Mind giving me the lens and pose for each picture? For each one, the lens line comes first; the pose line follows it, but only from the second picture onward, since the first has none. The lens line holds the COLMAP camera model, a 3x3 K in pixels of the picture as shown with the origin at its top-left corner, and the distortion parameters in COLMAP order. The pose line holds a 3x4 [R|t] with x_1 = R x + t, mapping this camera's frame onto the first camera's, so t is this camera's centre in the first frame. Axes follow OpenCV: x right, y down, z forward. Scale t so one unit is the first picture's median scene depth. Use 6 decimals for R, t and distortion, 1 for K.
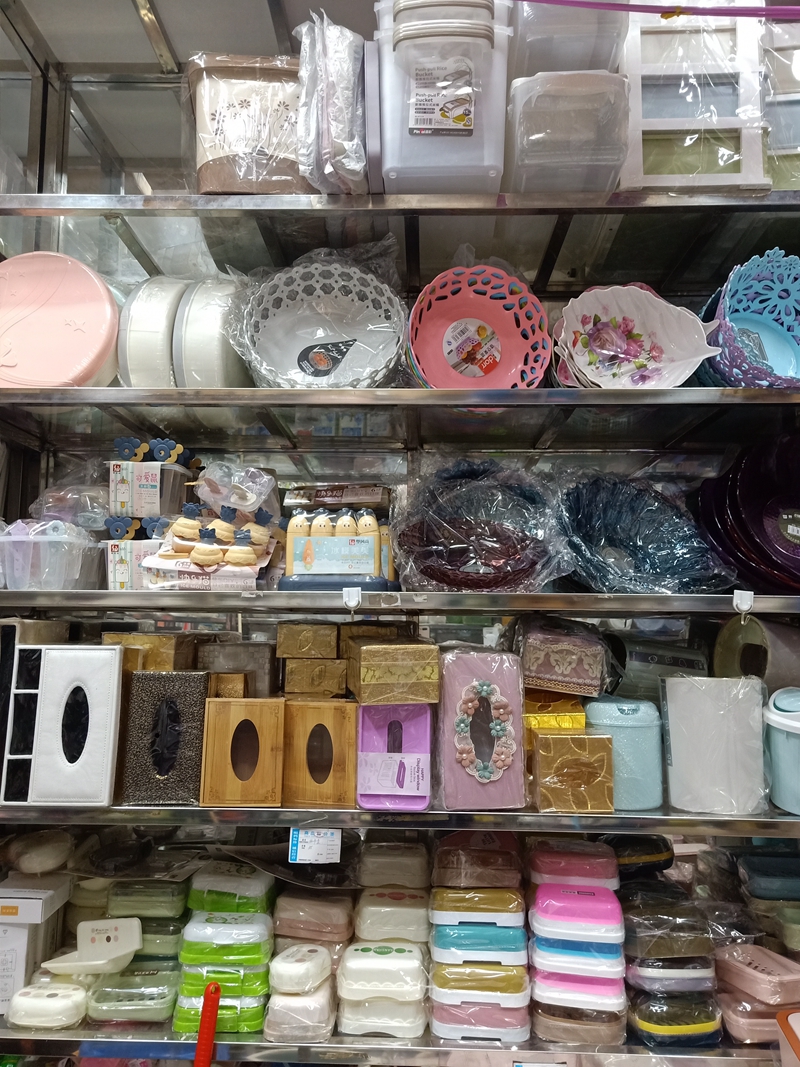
lens RADIAL K [[802.9, 0, 400.0], [0, 802.9, 533.5], [0, 0, 1]] dist [0.055557, -0.035413]
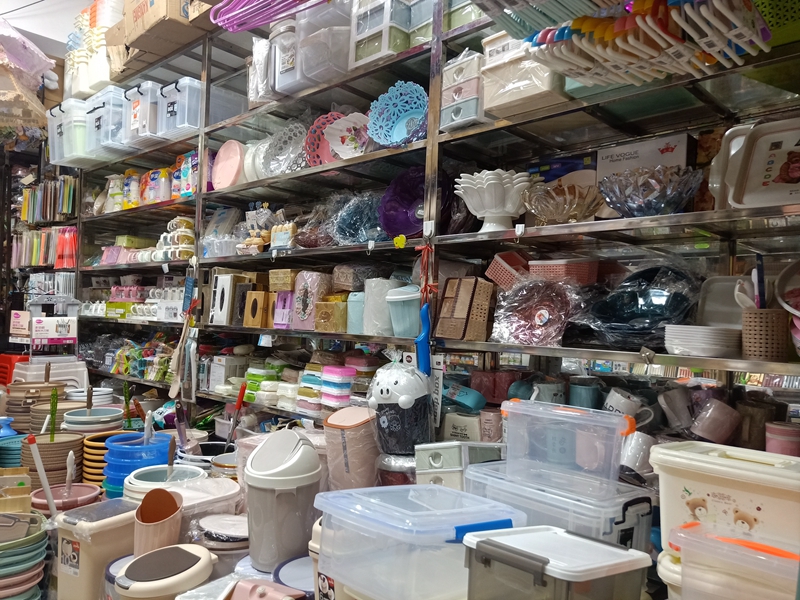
lens RADIAL K [[602.0, 0, 396.6], [0, 602.0, 301.7], [0, 0, 1]] dist [0.055557, -0.035413]
pose [[0.736414, 0.000750, -0.676531, 1.626149], [0.050010, 0.997203, 0.055542, 0.148106], [0.674680, -0.074735, 0.734317, -0.235208]]
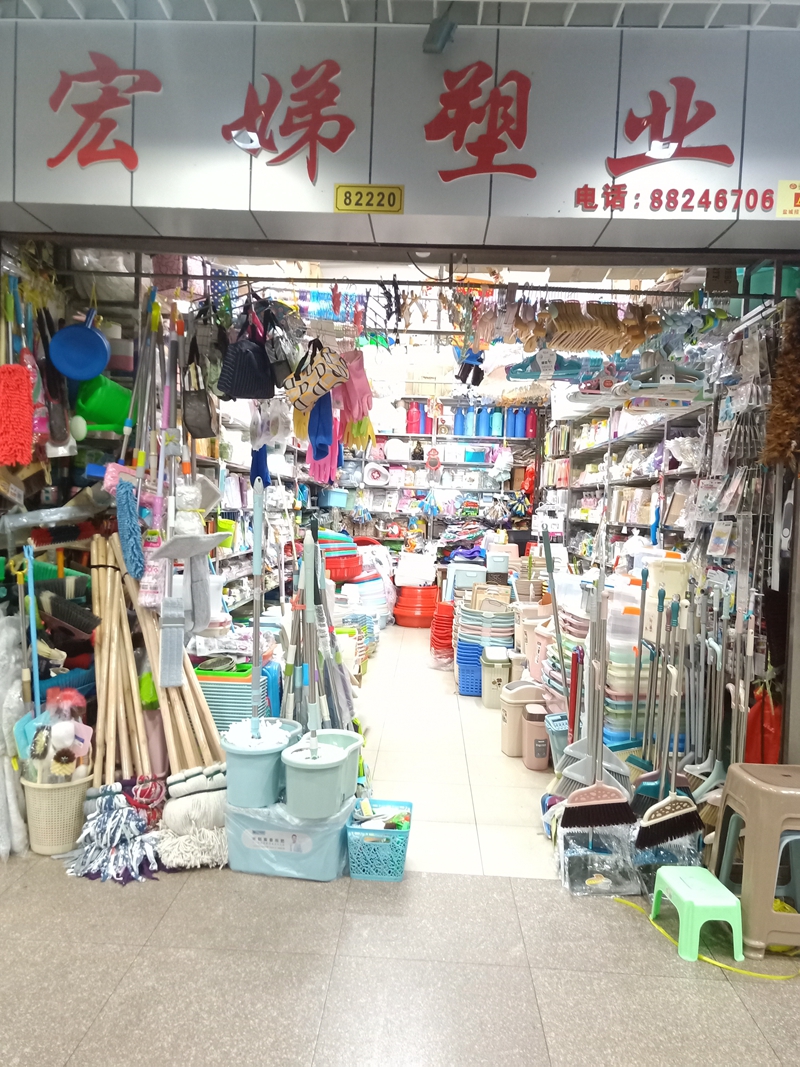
lens RADIAL K [[802.9, 0, 400.0], [0, 802.9, 533.5], [0, 0, 1]] dist [0.055557, -0.035413]
pose [[-0.006933, 0.023841, -0.999692, 4.582232], [0.078333, 0.996657, 0.023225, 0.183088], [0.996903, -0.078148, -0.008777, -0.294532]]
